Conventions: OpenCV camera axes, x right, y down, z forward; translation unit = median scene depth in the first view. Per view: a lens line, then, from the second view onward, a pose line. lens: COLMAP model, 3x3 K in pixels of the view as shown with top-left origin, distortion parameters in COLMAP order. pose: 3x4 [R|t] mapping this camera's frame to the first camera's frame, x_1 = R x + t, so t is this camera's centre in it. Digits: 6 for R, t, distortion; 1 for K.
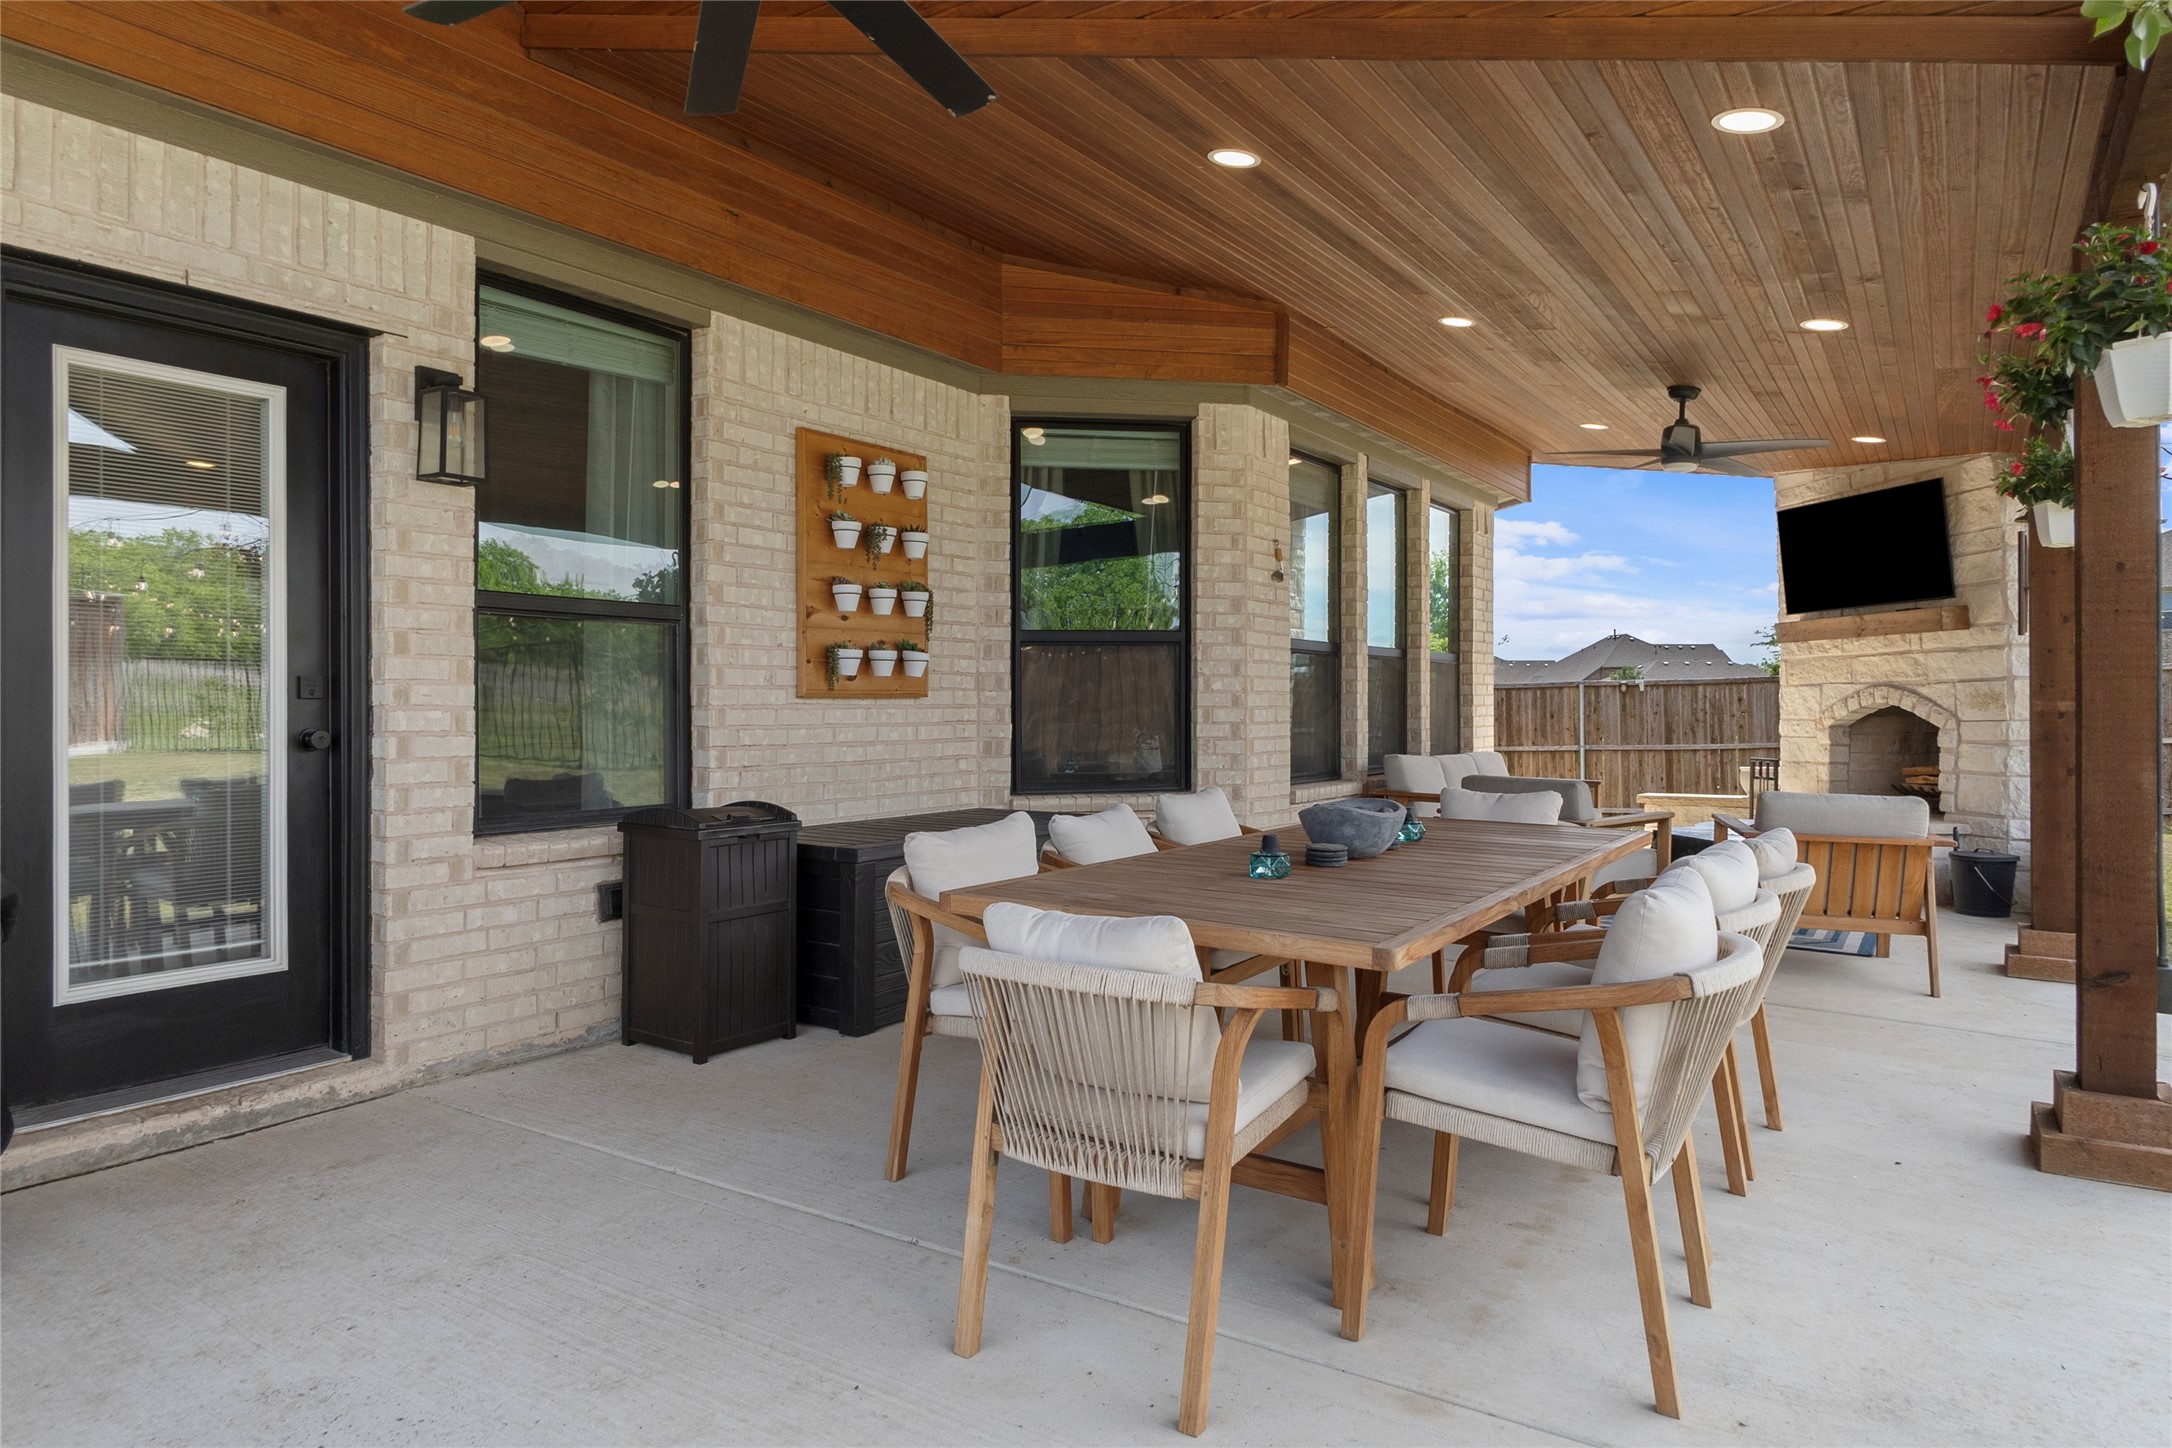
lens RADIAL K [[1286.3, 0, 1081.5], [0, 1286.3, 705.8], [0, 0, 1]] dist [-0.000451, -0.000879]
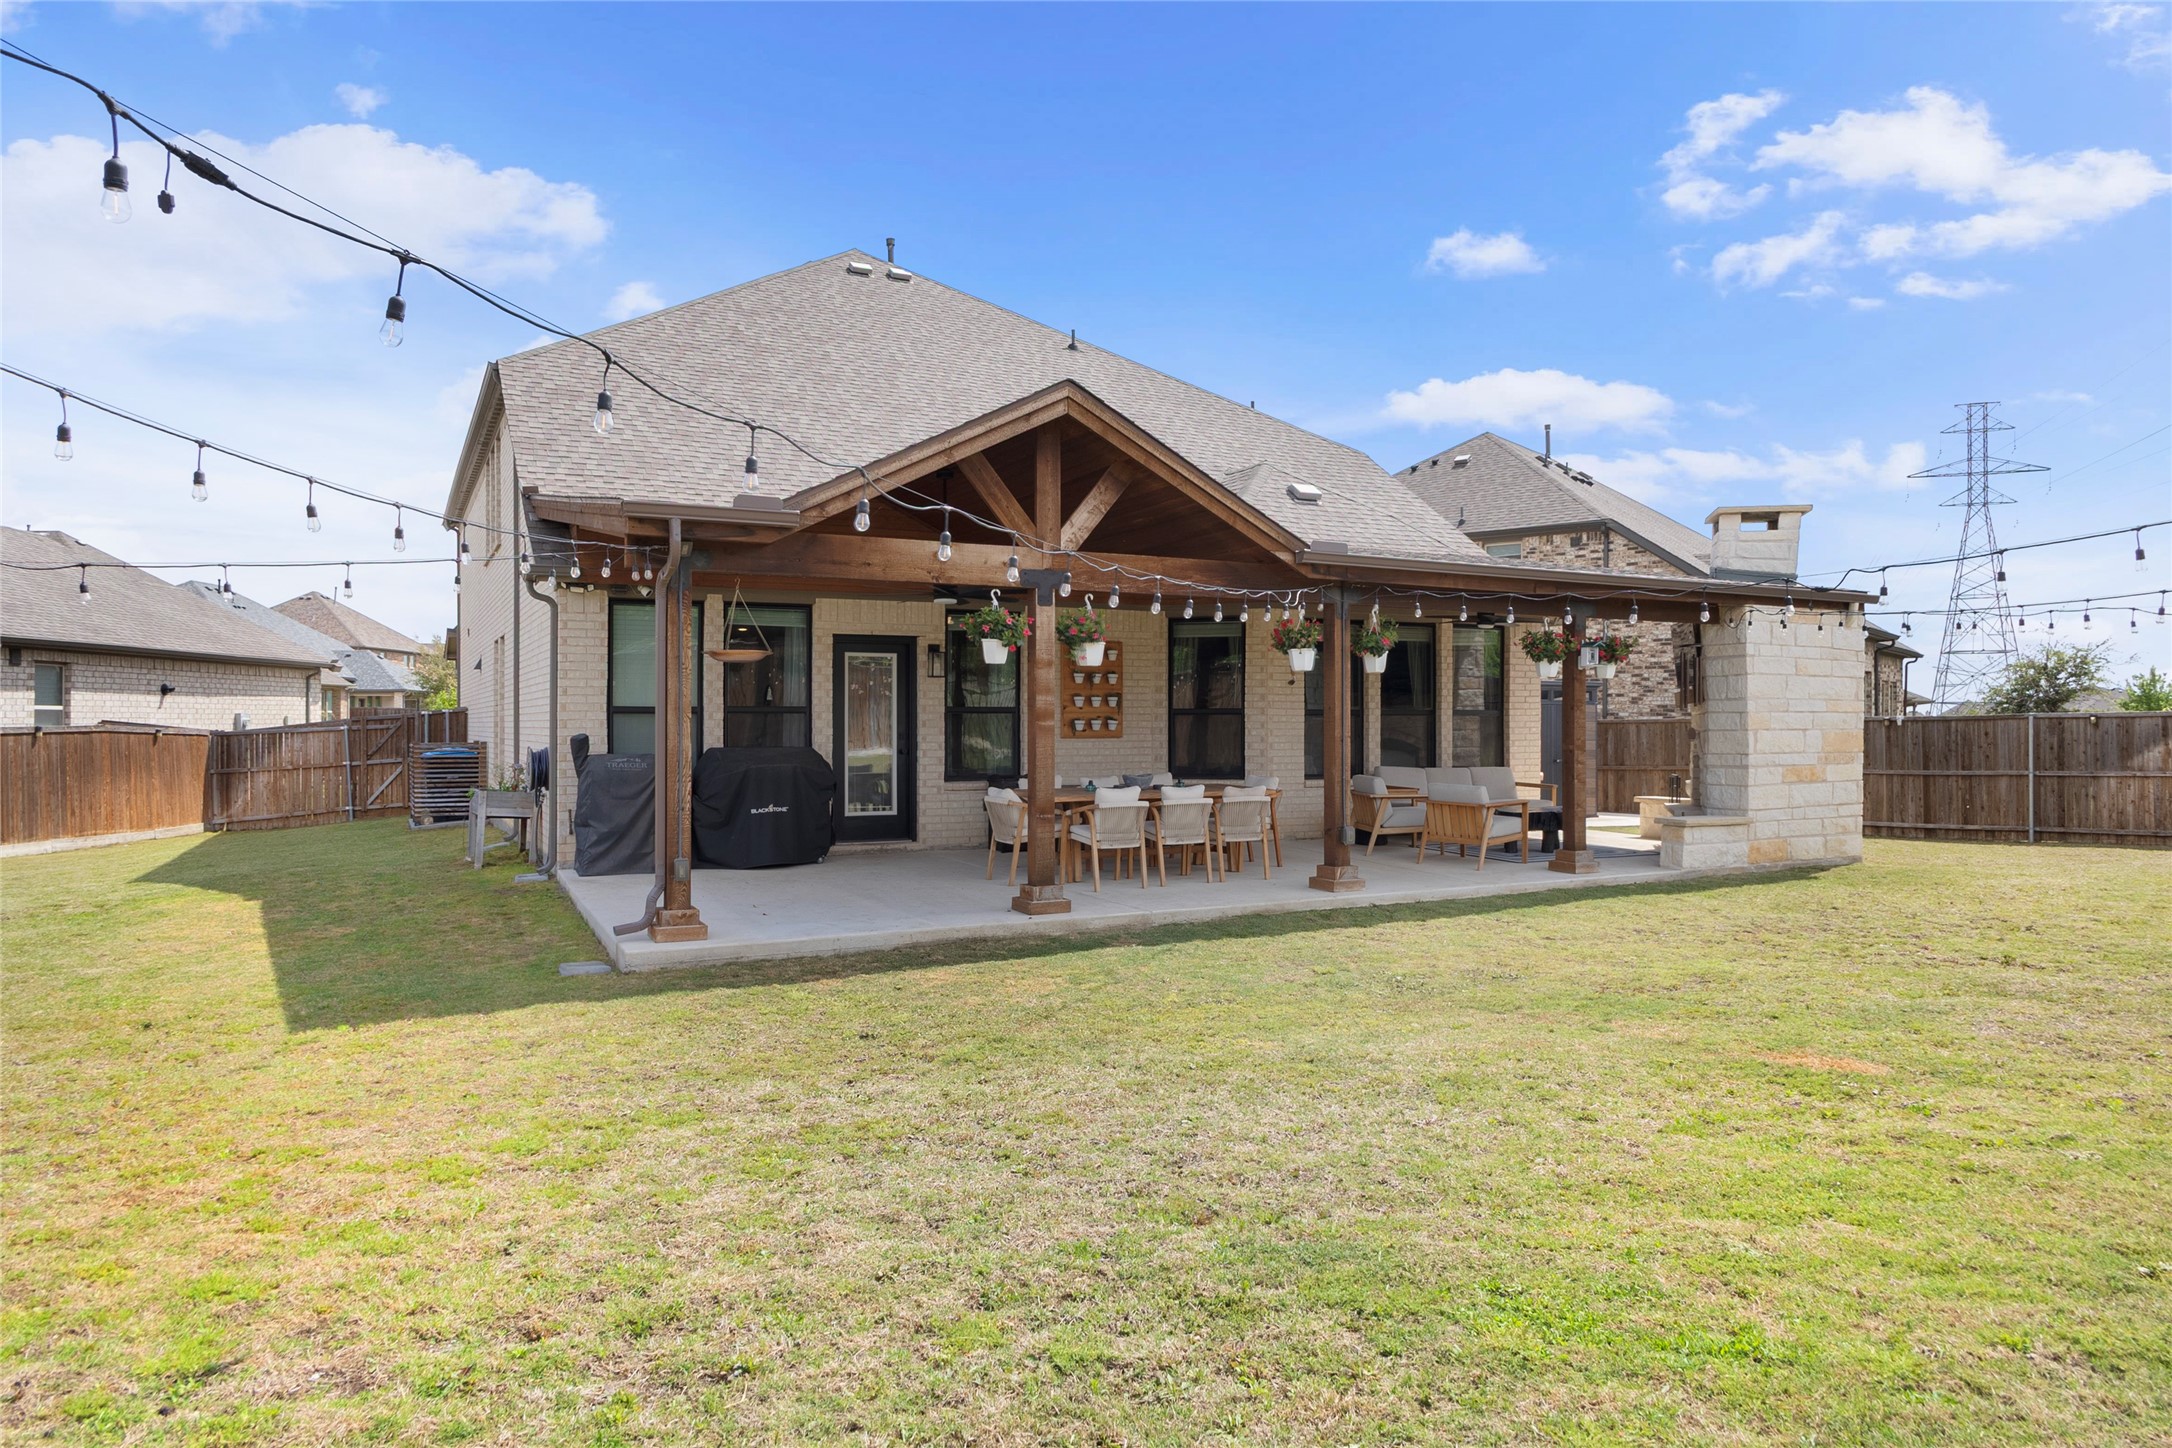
lens RADIAL K [[1297.3, 0, 1086.0], [0, 1297.3, 724.0], [0, 0, 1]] dist [-0.003967, -0.000862]
pose [[0.870444, 0.005853, -0.492232, 0.813683], [-0.003966, 0.999980, 0.004876, -0.034542], [0.492251, -0.002292, 0.870450, -0.949026]]
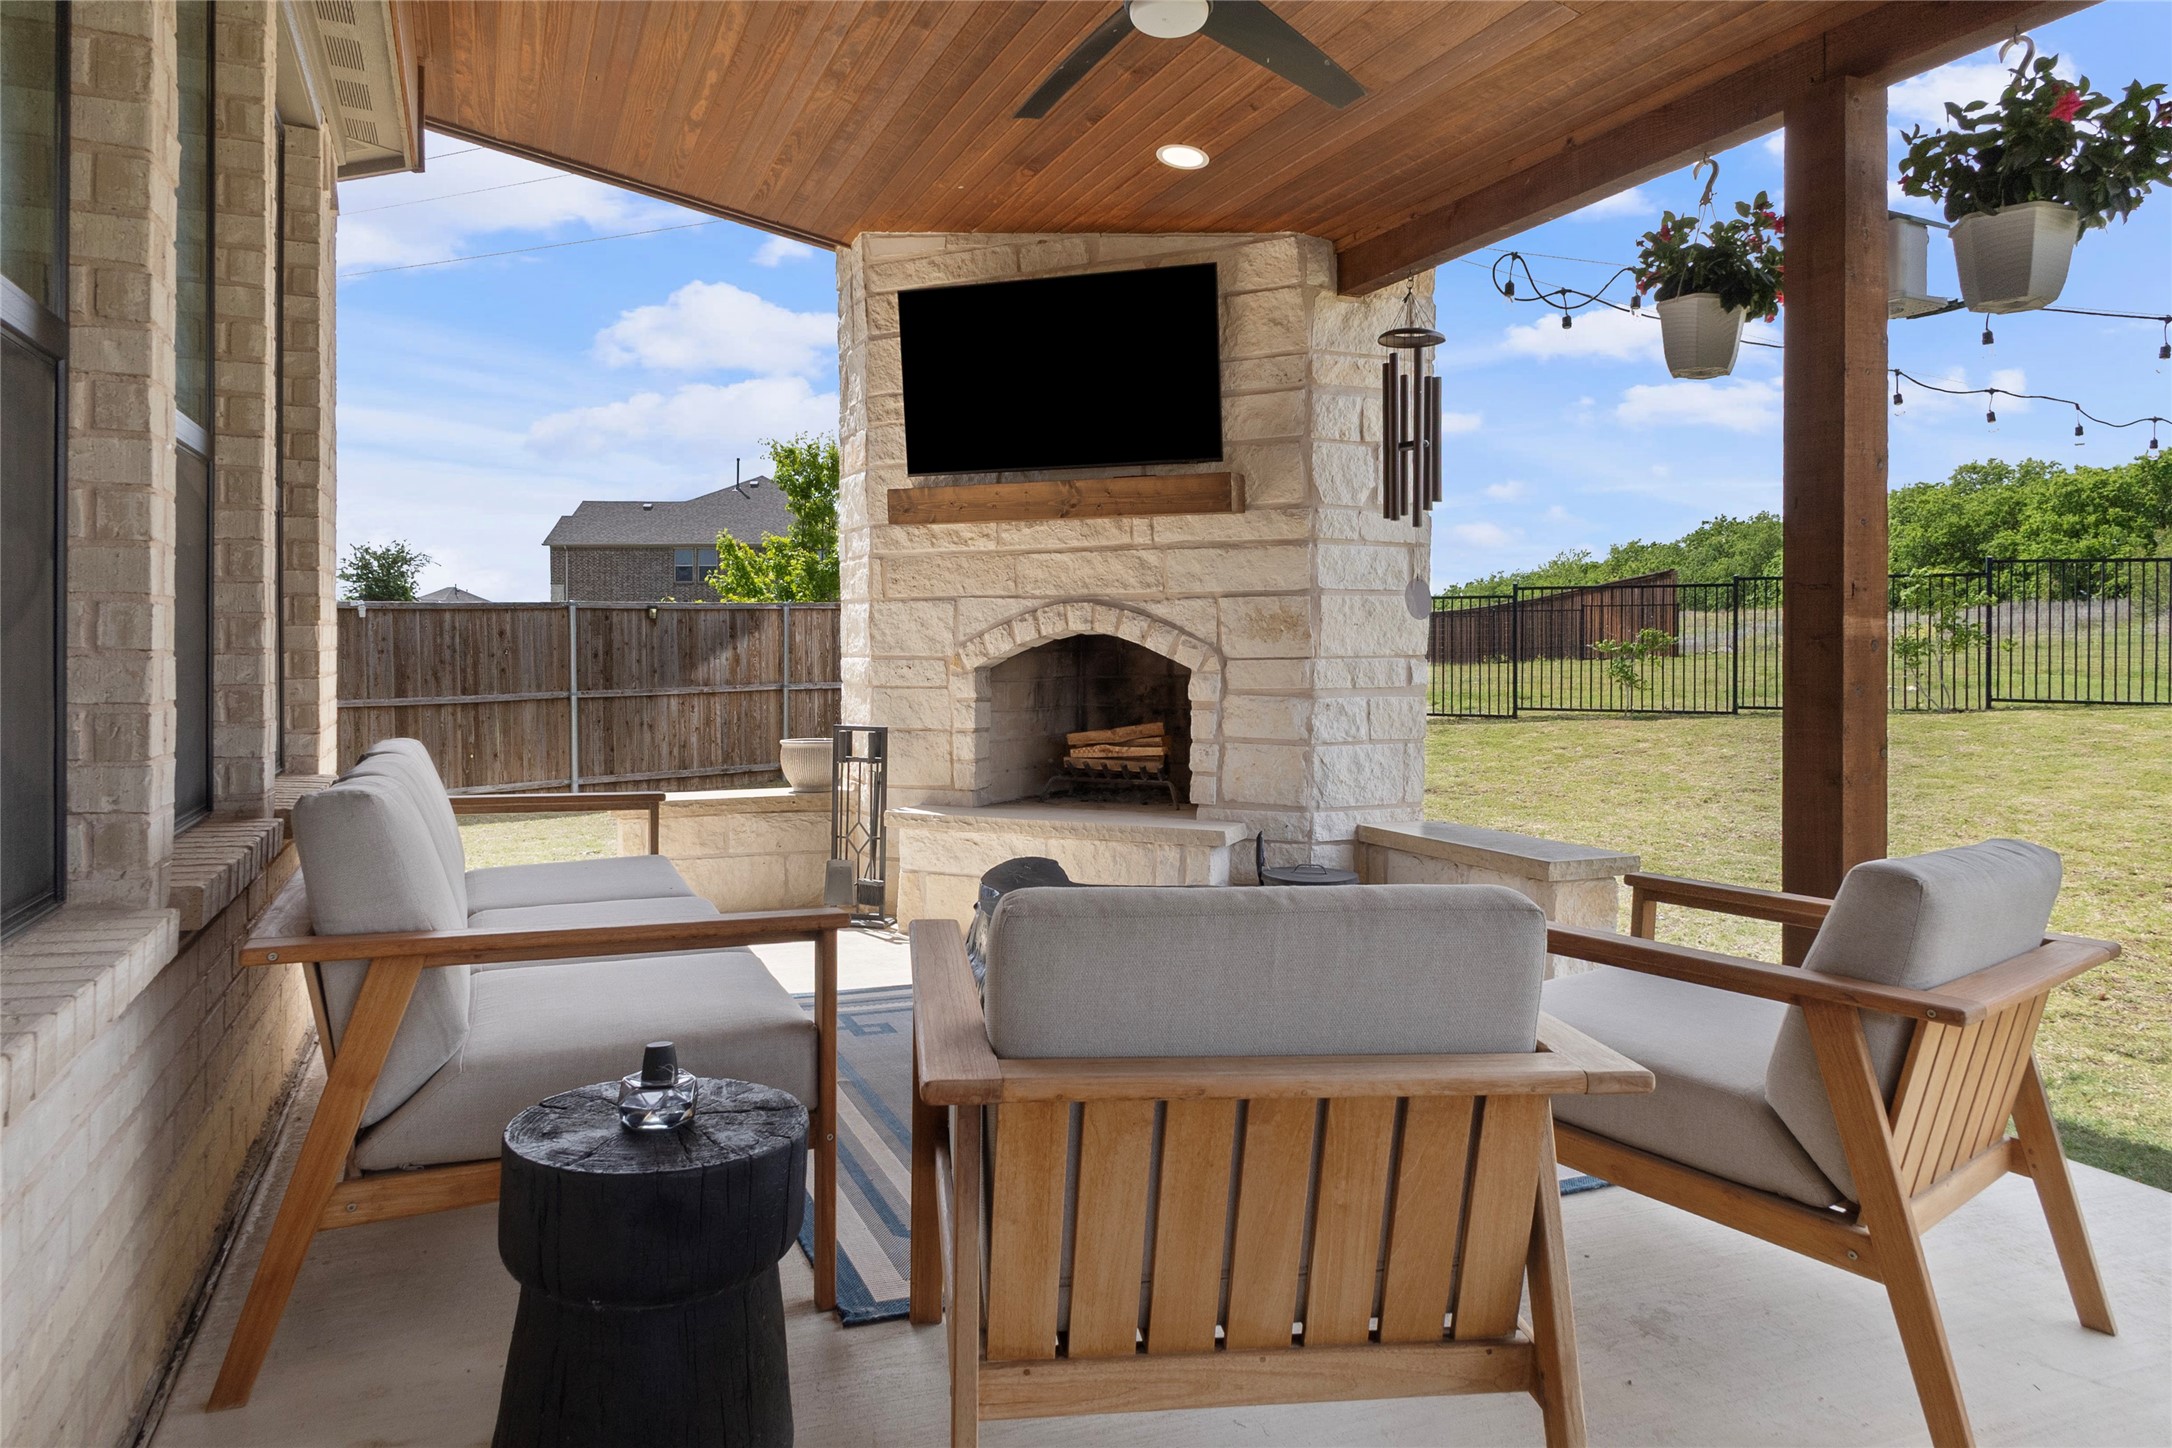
lens RADIAL K [[1334.9, 0, 1086.3], [0, 1334.9, 655.5], [0, 0, 1]] dist [0.000969, -0.000208]
pose [[0.513506, 0.002222, 0.858083, 0.090794], [-0.006768, 0.999976, 0.001461, 0.009833], [-0.858059, -0.006558, 0.513509, 0.733462]]
